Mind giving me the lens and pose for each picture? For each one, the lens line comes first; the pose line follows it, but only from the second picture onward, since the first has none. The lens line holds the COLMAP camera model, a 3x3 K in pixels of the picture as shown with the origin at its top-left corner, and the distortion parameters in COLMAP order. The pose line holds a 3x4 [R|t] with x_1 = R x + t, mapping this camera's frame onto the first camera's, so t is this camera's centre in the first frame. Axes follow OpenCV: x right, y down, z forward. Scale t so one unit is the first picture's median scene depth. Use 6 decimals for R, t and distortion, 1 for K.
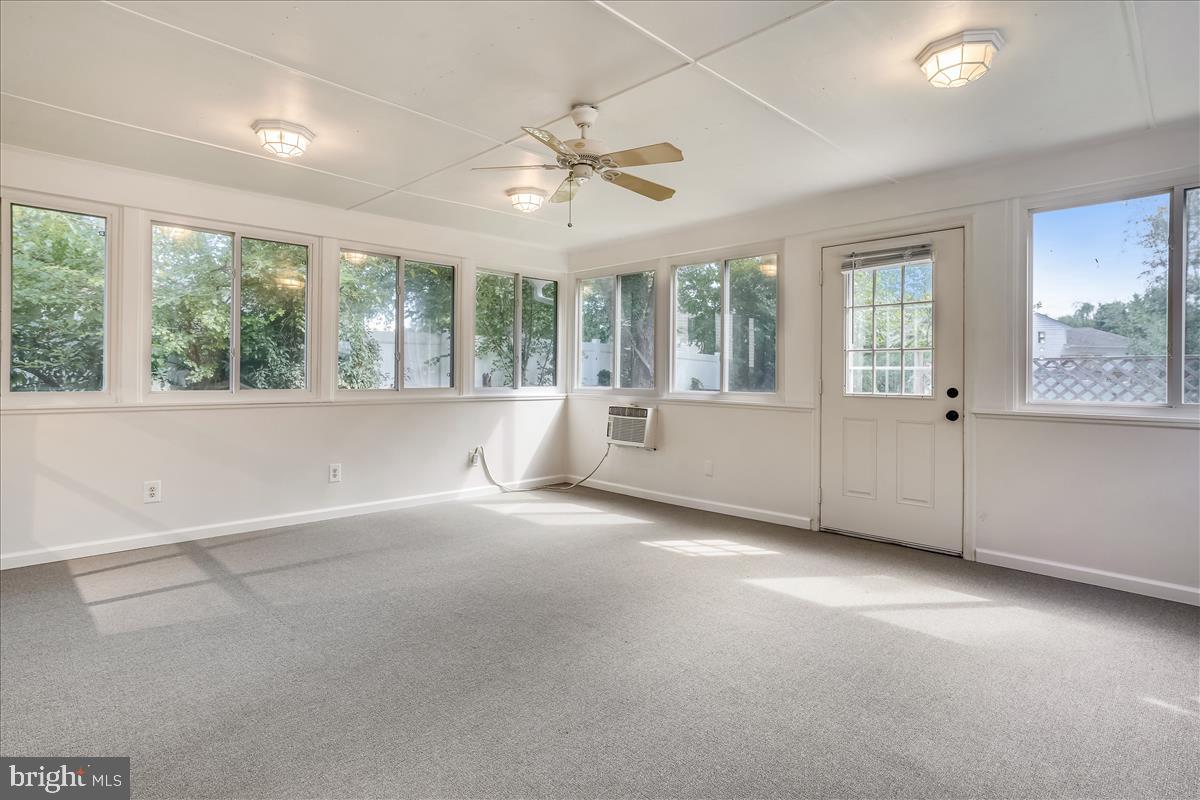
lens RADIAL K [[612.4, 0, 599.5], [0, 612.4, 375.1], [0, 0, 1]] dist [0.000638, 0.000083]
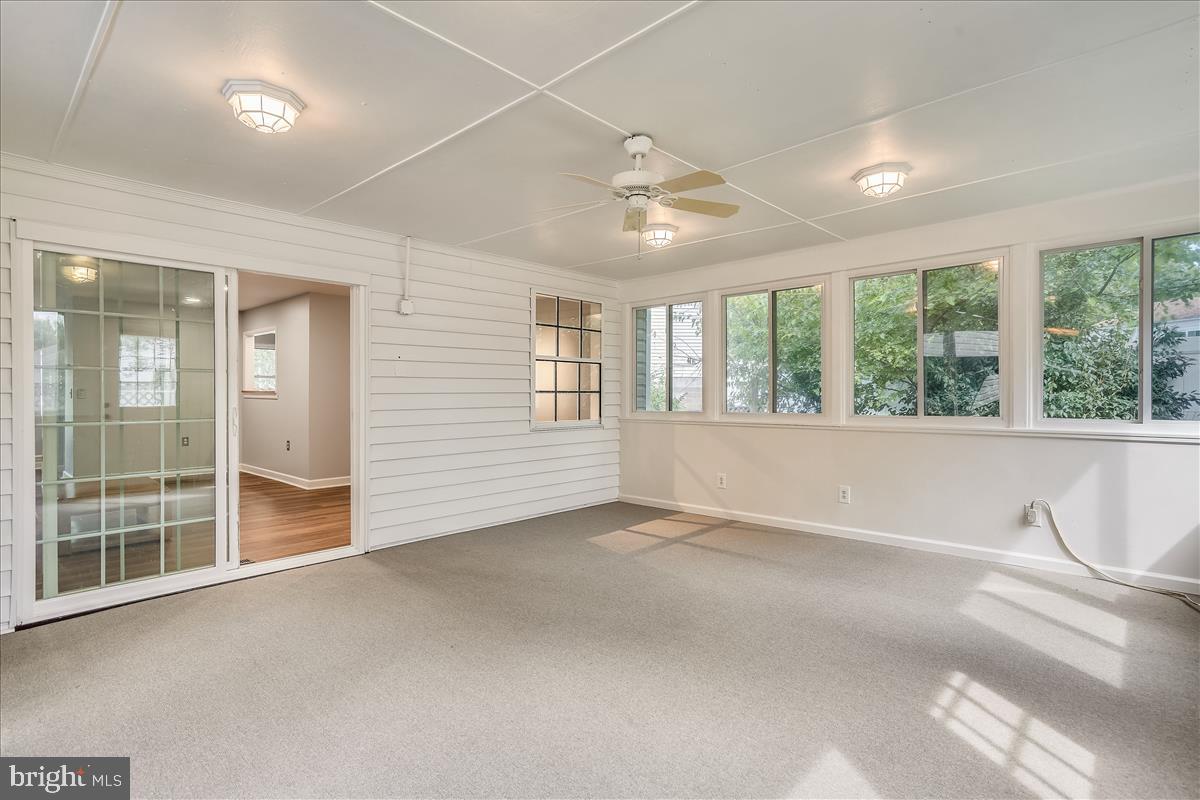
lens RADIAL K [[593.3, 0, 600.0], [0, 593.3, 400.0], [0, 0, 1]] dist [0.000226, -0.000028]
pose [[0.043259, -0.003448, -0.999058, 0.484716], [0.002232, 0.999992, -0.003354, 0.000328], [0.999061, -0.002085, 0.043266, 0.461926]]
